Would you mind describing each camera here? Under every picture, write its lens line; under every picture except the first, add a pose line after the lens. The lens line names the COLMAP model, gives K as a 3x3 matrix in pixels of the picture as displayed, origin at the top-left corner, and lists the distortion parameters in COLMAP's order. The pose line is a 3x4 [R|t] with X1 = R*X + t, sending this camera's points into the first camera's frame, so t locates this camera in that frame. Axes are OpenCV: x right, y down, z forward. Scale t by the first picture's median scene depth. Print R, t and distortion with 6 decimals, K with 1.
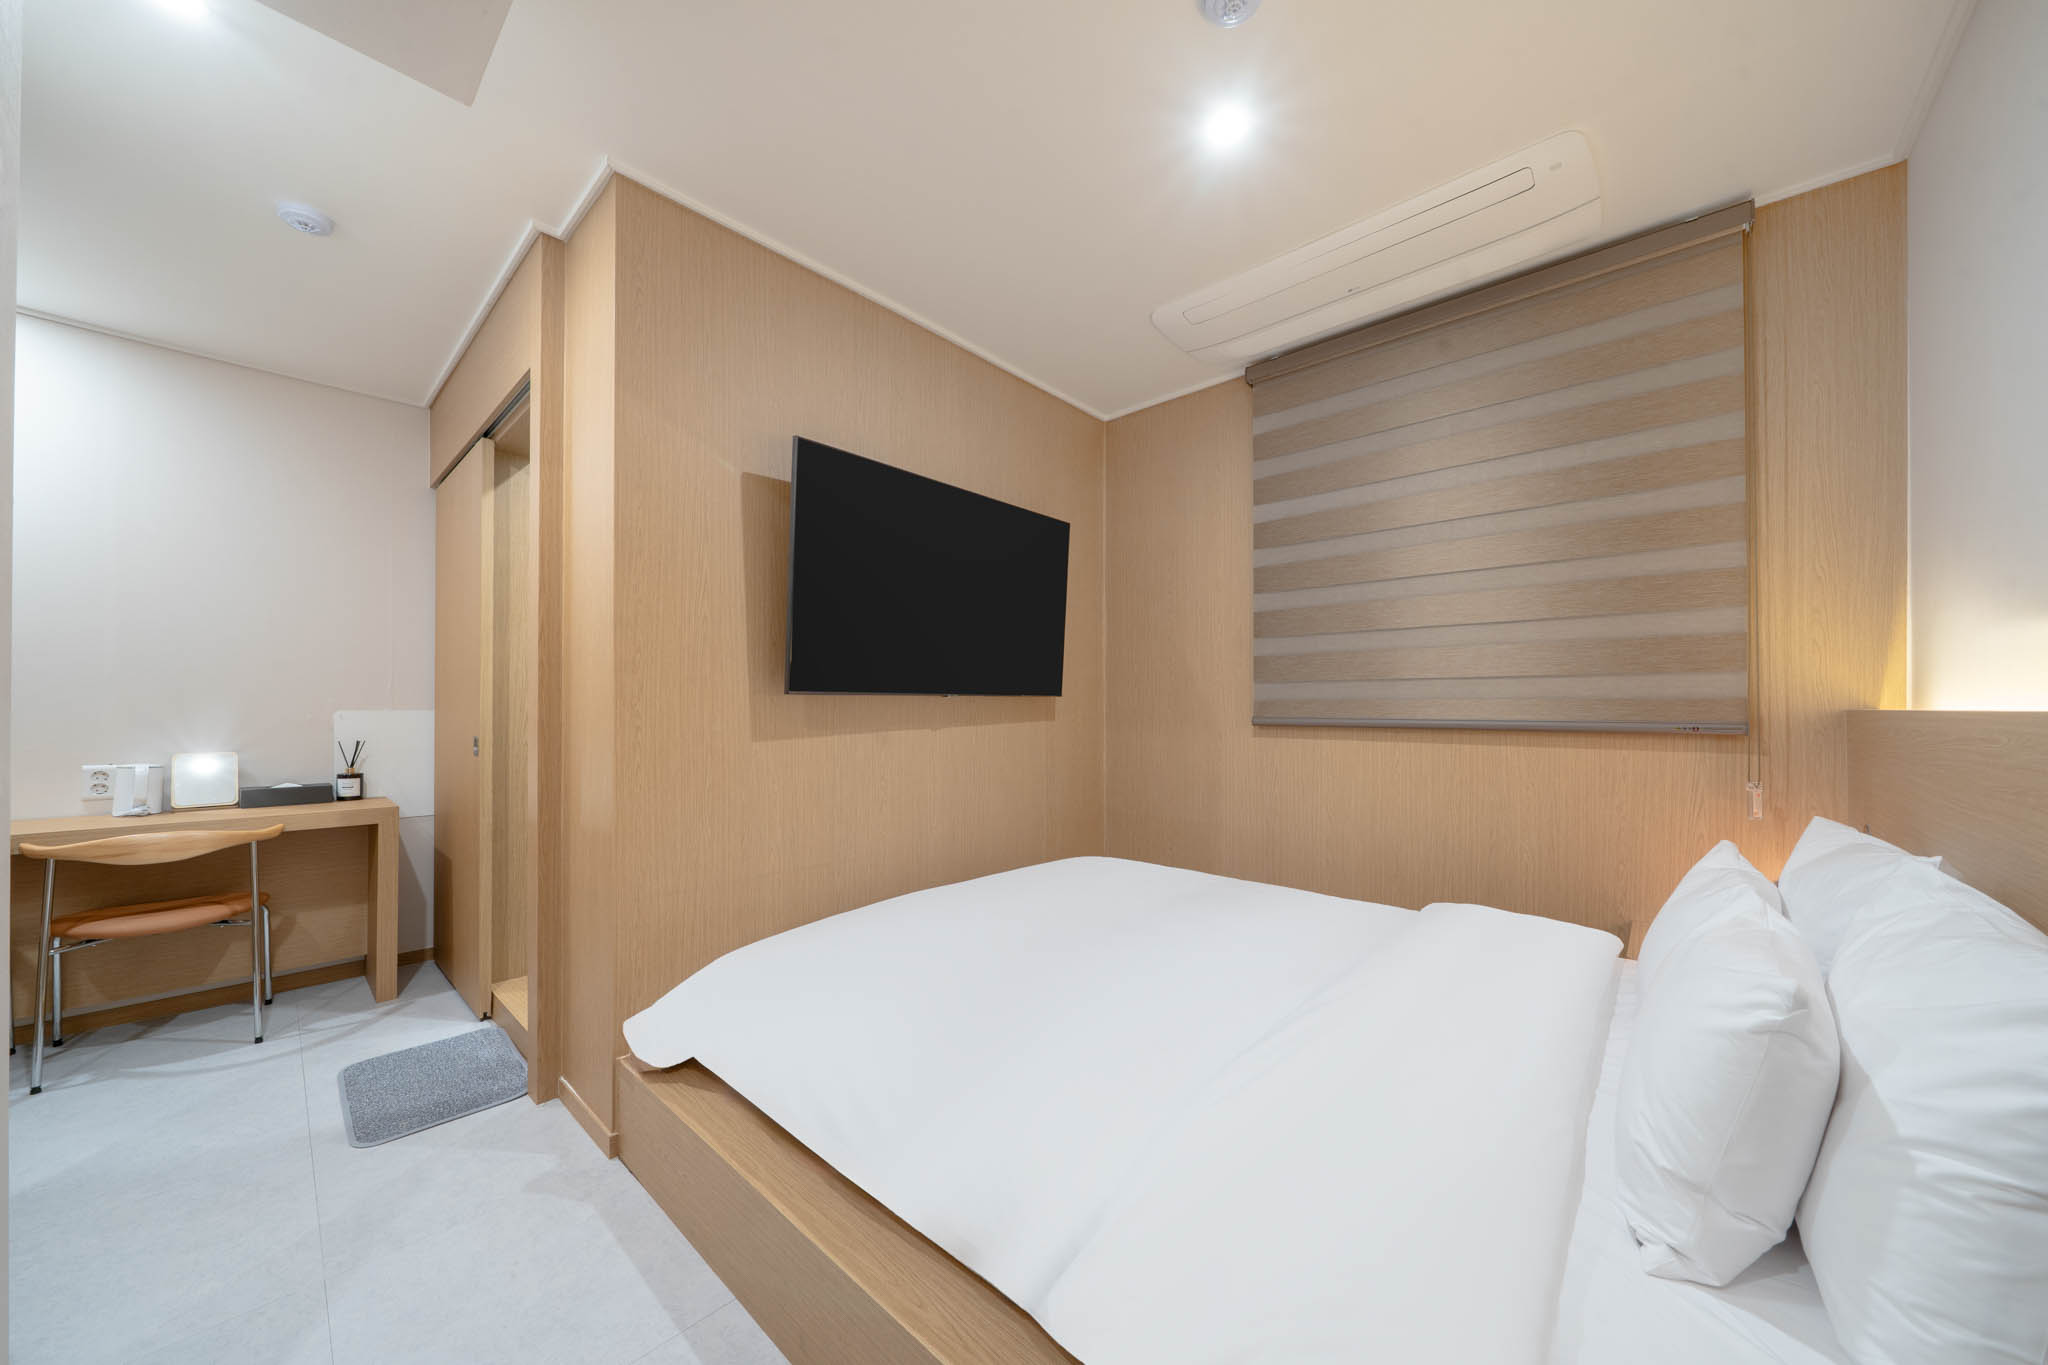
lens RADIAL K [[719.6, 0, 1025.8], [0, 719.6, 708.0], [0, 0, 1]] dist [-0.000647, 0.000000]
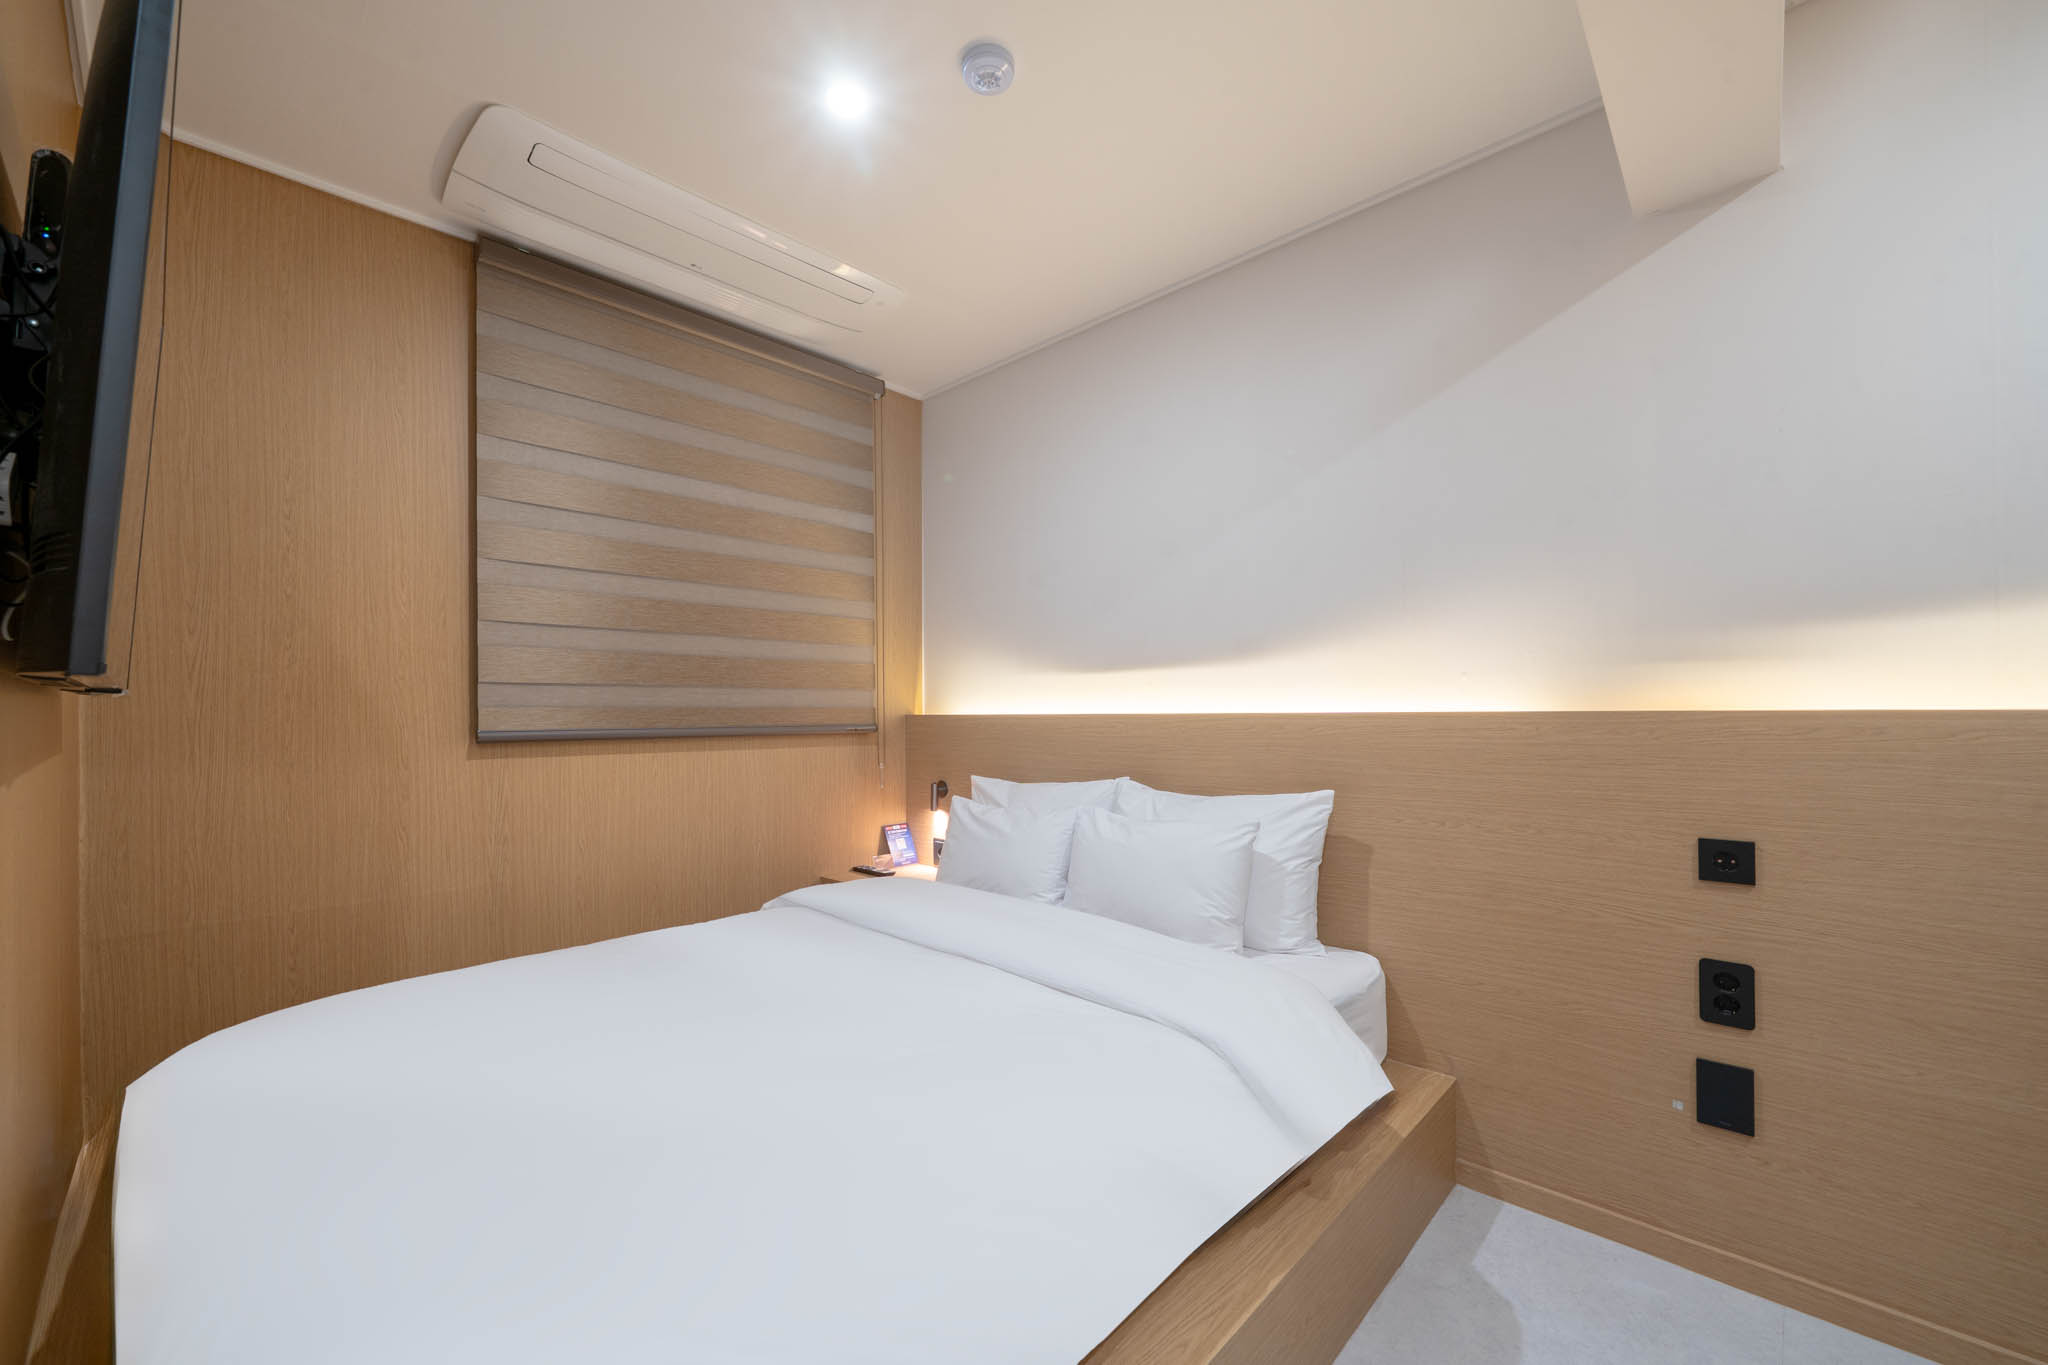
lens RADIAL K [[799.8, 0, 1026.5], [0, 799.8, 710.9], [0, 0, 1]] dist [-0.000100, -0.000008]
pose [[0.022201, 0.000575, 0.999753, -0.585897], [0.009460, 0.999955, -0.000786, -0.002096], [-0.999709, 0.009475, 0.022195, 0.573674]]
